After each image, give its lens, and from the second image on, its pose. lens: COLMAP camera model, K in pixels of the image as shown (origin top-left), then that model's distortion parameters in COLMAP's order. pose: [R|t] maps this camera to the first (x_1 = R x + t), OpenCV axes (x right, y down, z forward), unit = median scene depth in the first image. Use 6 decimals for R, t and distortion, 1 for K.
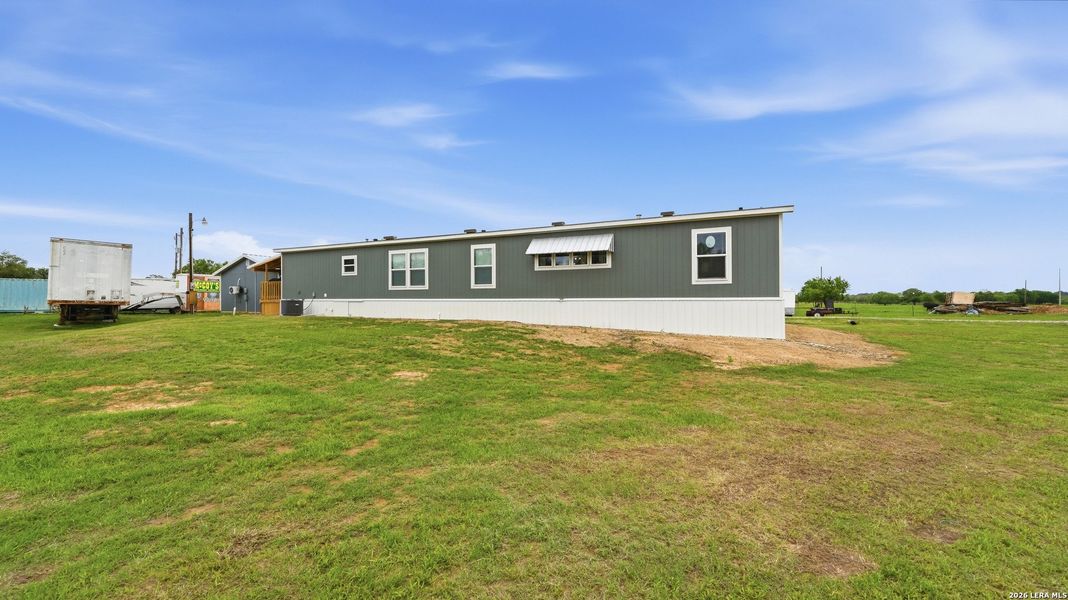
lens RADIAL K [[471.8, 0, 529.7], [0, 471.8, 297.9], [0, 0, 1]] dist [-0.001596, -0.000319]
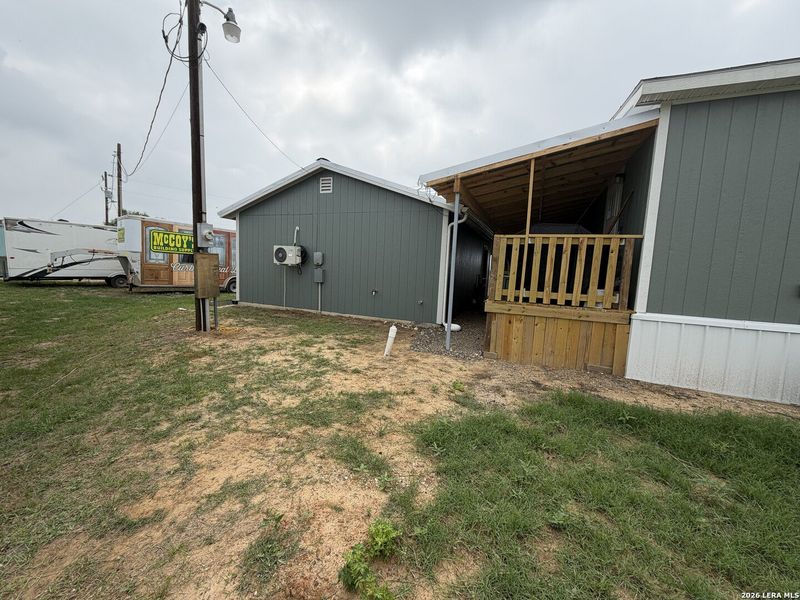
lens RADIAL K [[357.8, 0, 400.0], [0, 357.8, 300.0], [0, 0, 1]] dist [-0.006021, 0.000126]
pose [[0.997605, 0.032687, 0.060955, -0.460529], [-0.039702, 0.992257, 0.117682, -0.015324], [-0.056636, -0.119820, 0.991179, 0.583071]]
